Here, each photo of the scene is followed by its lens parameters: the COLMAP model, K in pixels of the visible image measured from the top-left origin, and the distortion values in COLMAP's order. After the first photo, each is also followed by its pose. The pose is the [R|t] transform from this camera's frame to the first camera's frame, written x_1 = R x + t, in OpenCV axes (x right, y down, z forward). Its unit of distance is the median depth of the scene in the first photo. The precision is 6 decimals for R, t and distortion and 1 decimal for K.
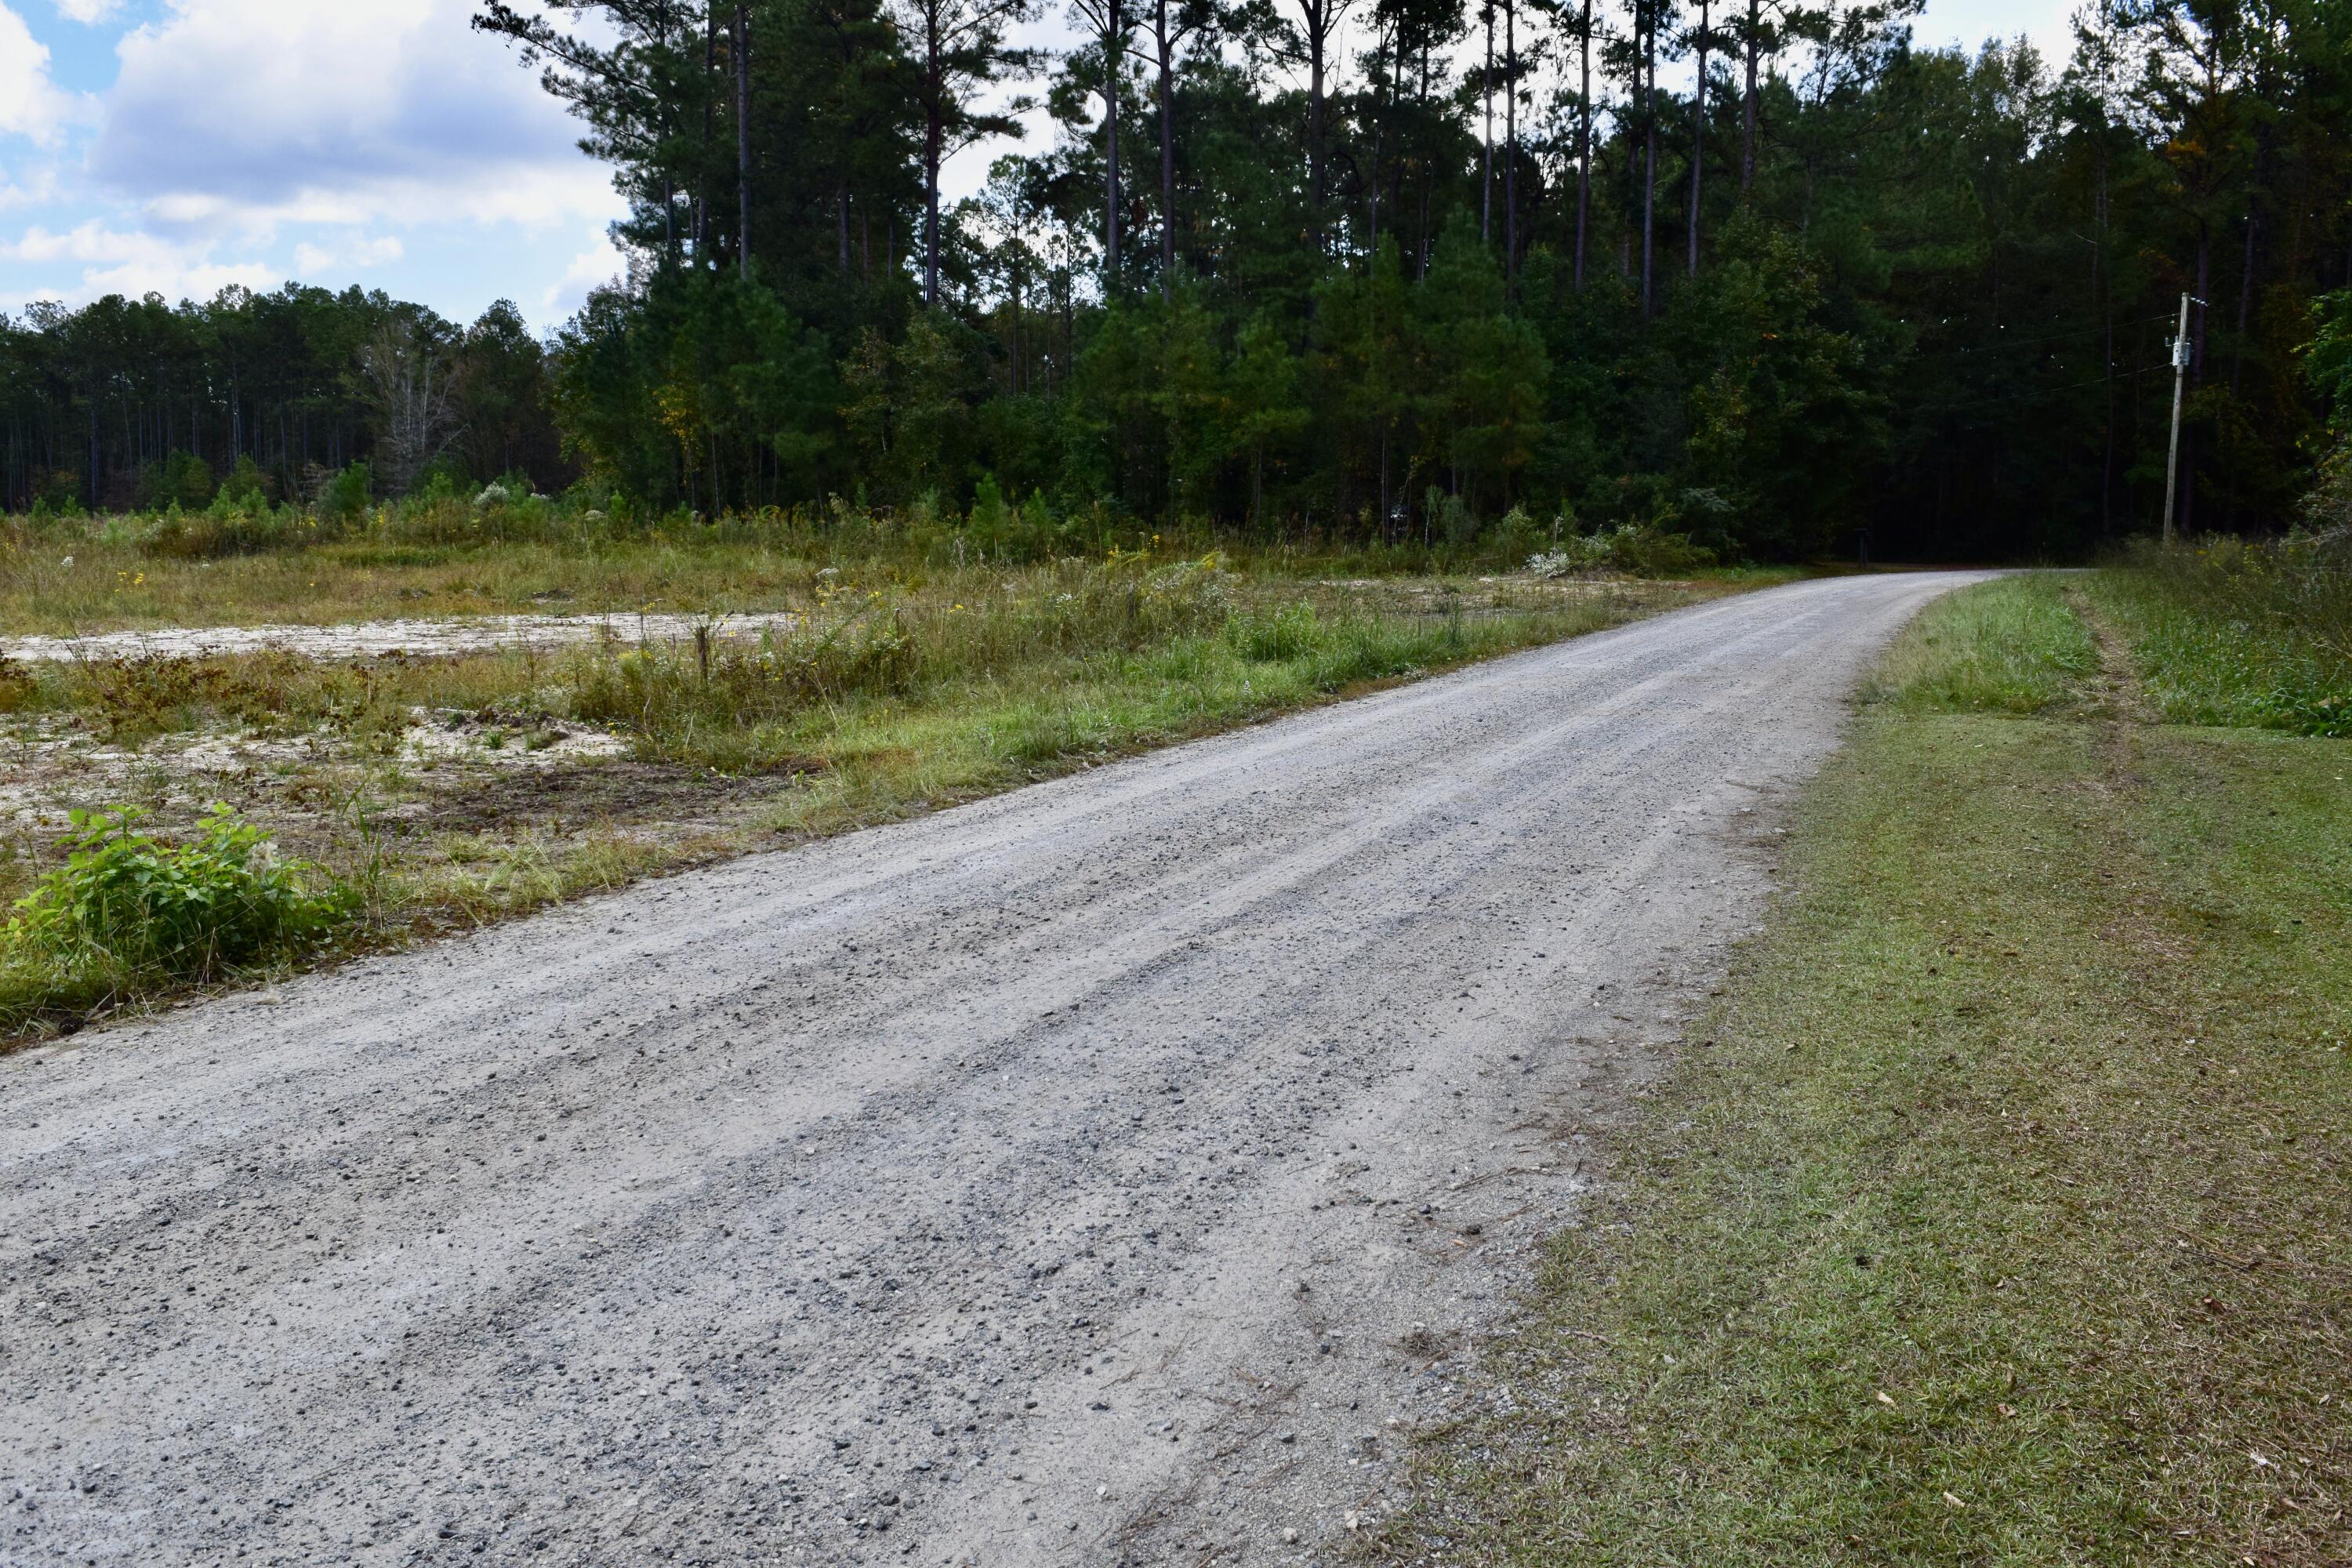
lens RADIAL K [[1870.7, 0, 1171.4], [0, 1870.7, 774.9], [0, 0, 1]] dist [-0.097584, 0.029081]
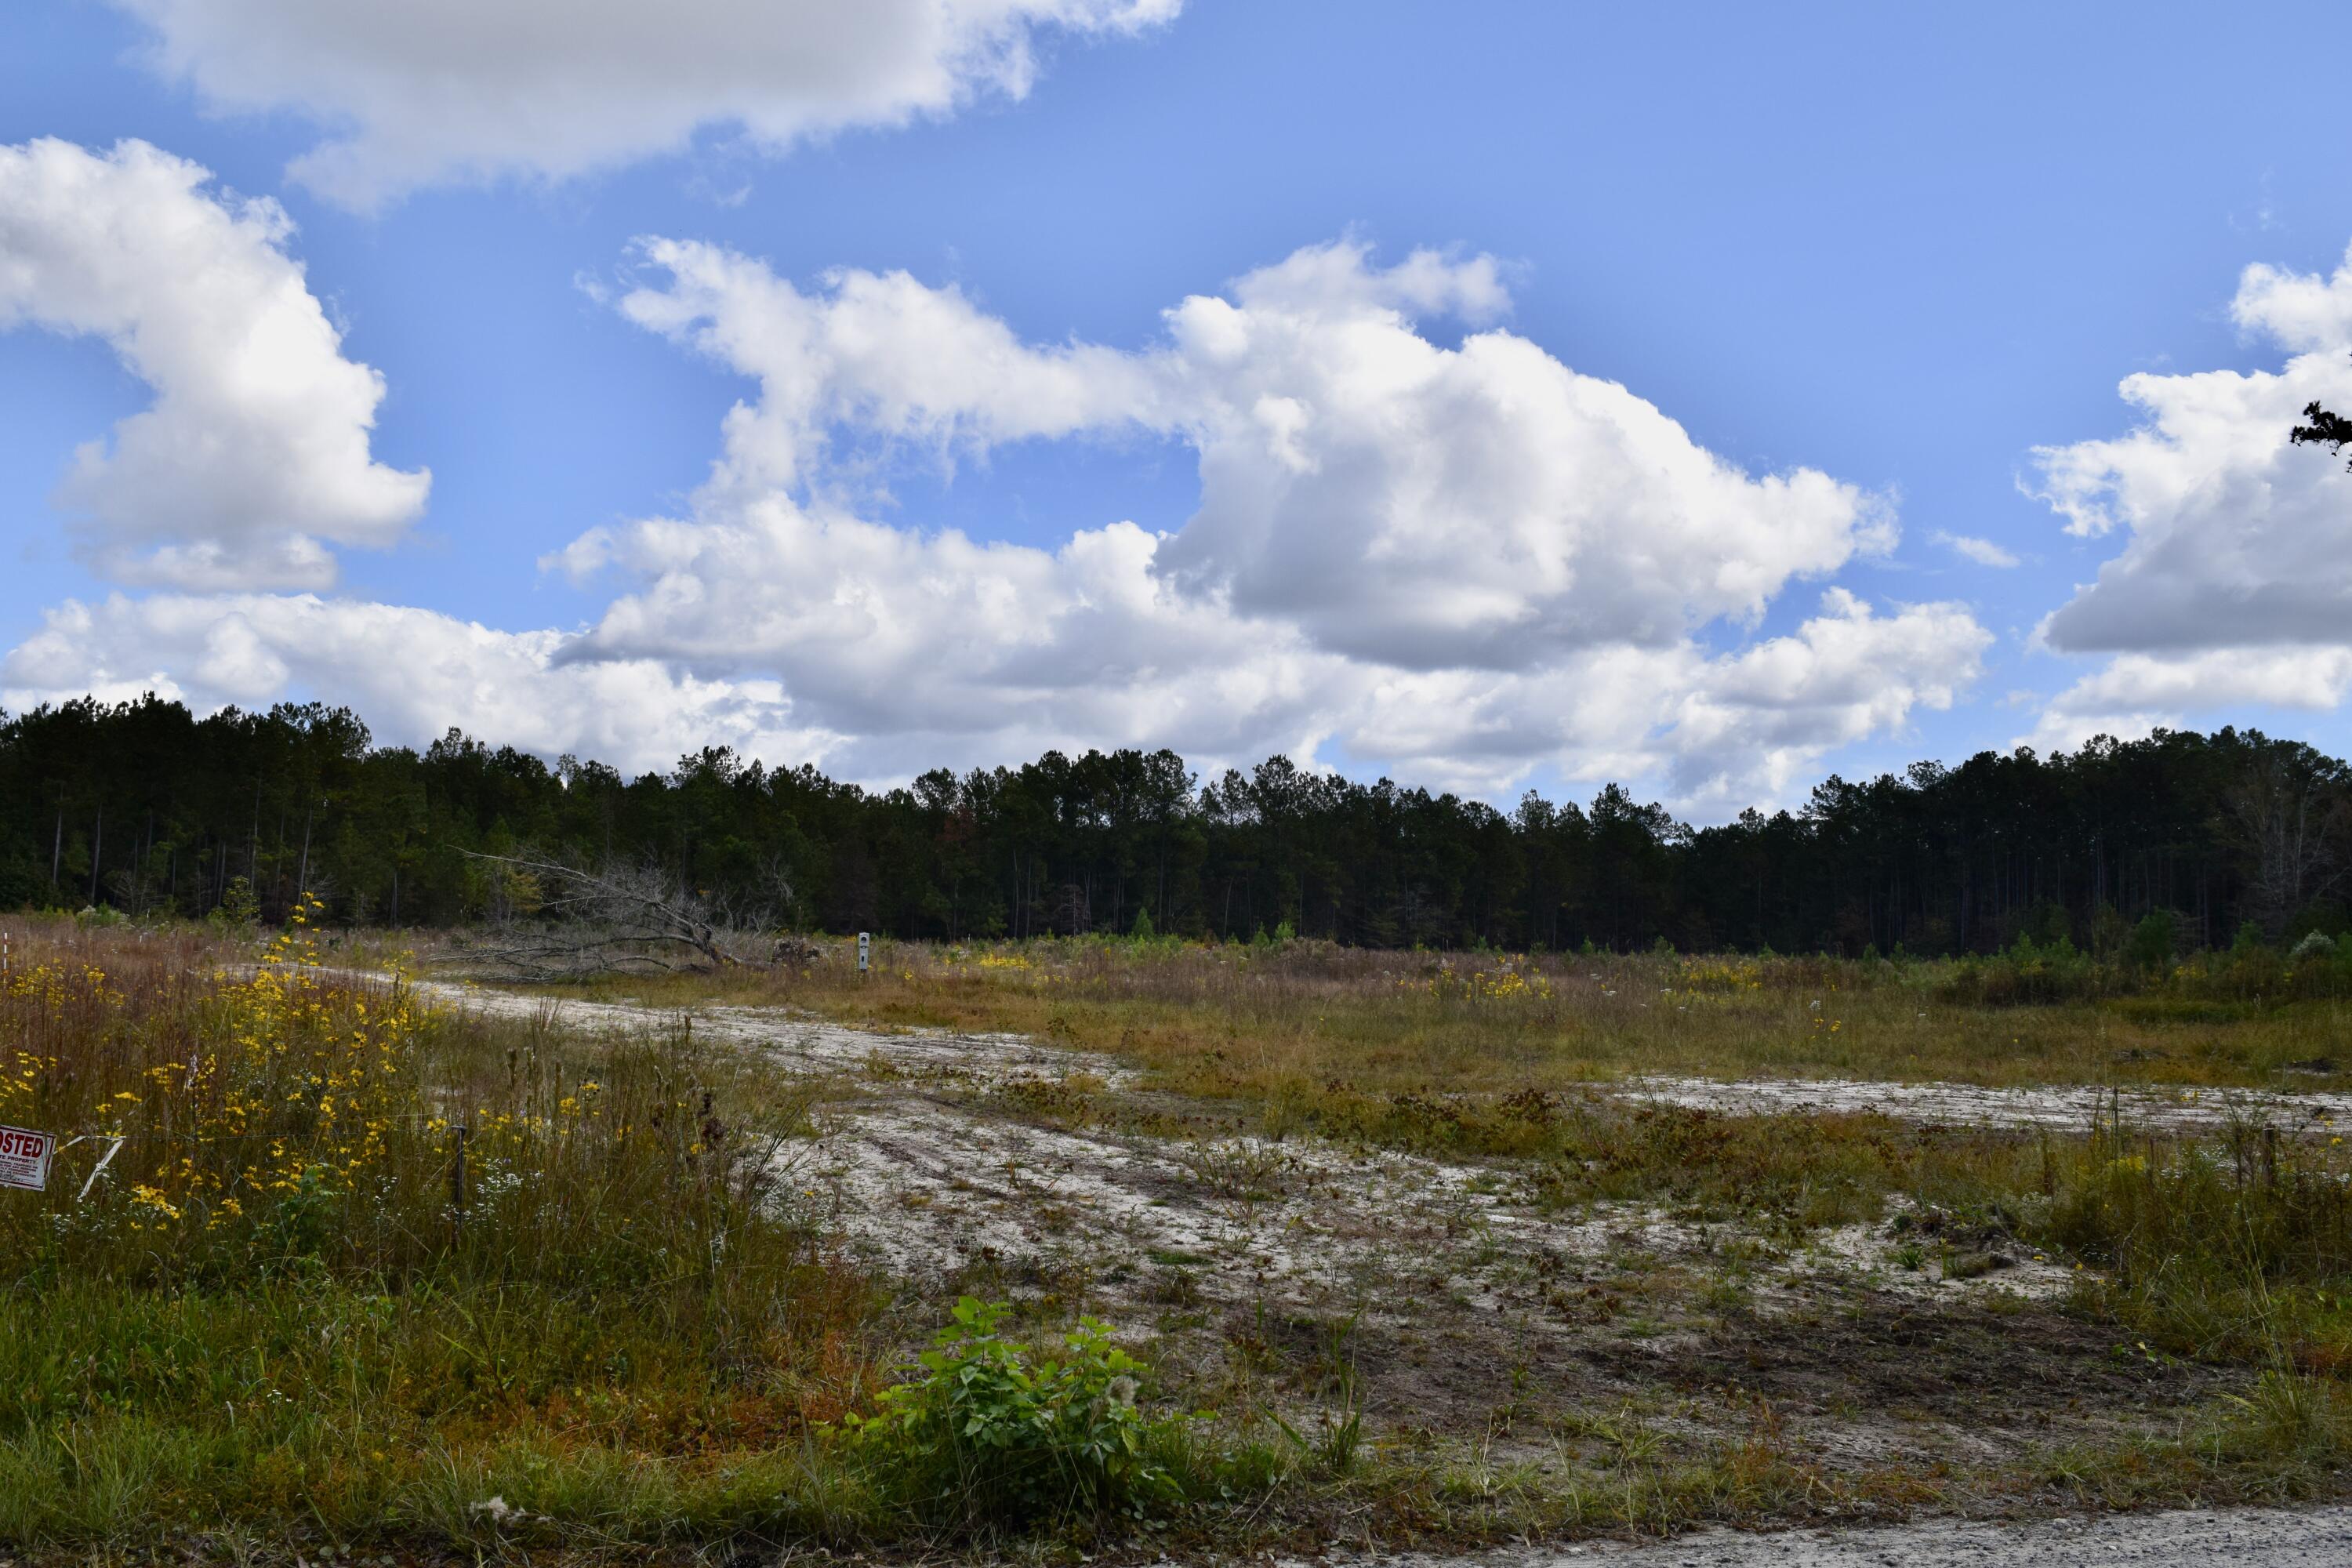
lens RADIAL K [[1870.7, 0, 1170.0], [0, 1870.7, 777.3], [0, 0, 1]] dist [-0.097584, 0.029081]
pose [[0.579170, -0.069244, -0.812261, 0.007880], [-0.127767, 0.976362, -0.174335, -0.003489], [0.805132, 0.204750, 0.556632, 0.022658]]
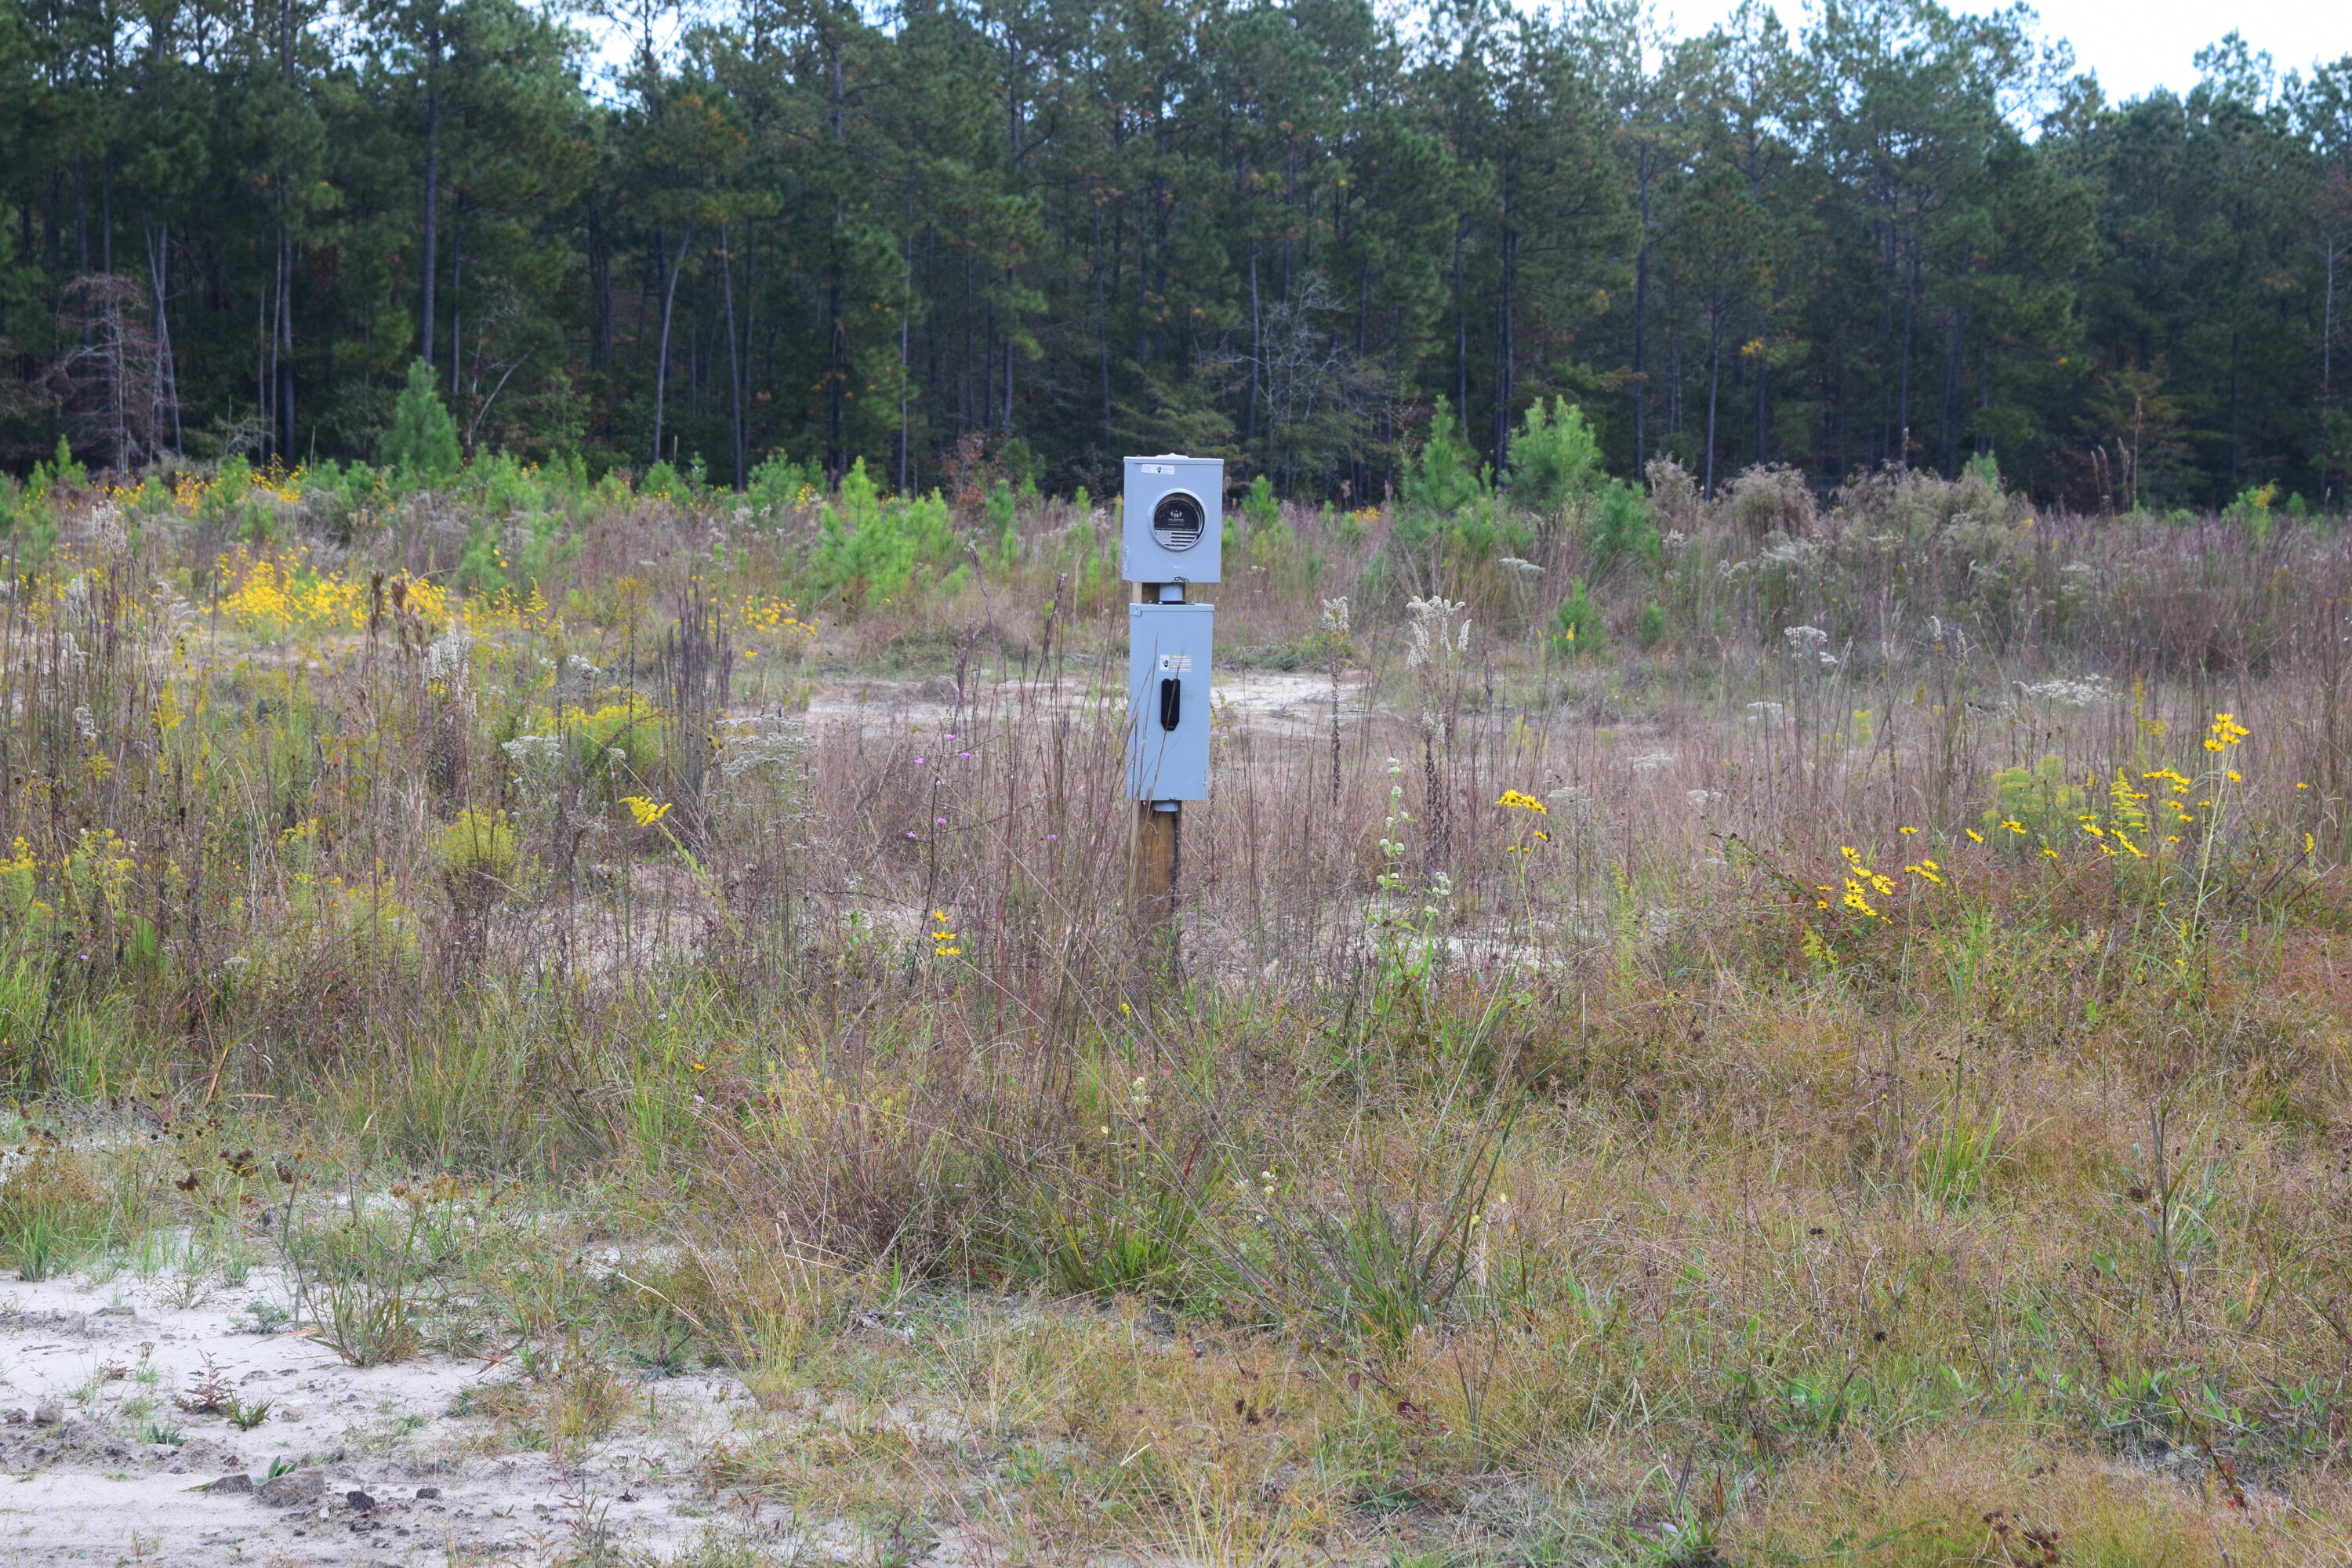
lens RADIAL K [[5325.0, 0, 1169.8], [0, 5325.0, 787.3], [0, 0, 1]] dist [0.073123, 0.000000]
pose [[0.748579, 0.033039, -0.662221, -0.229883], [-0.093505, 0.994037, -0.056104, -0.015463], [0.656419, 0.103919, 0.747205, 0.094228]]
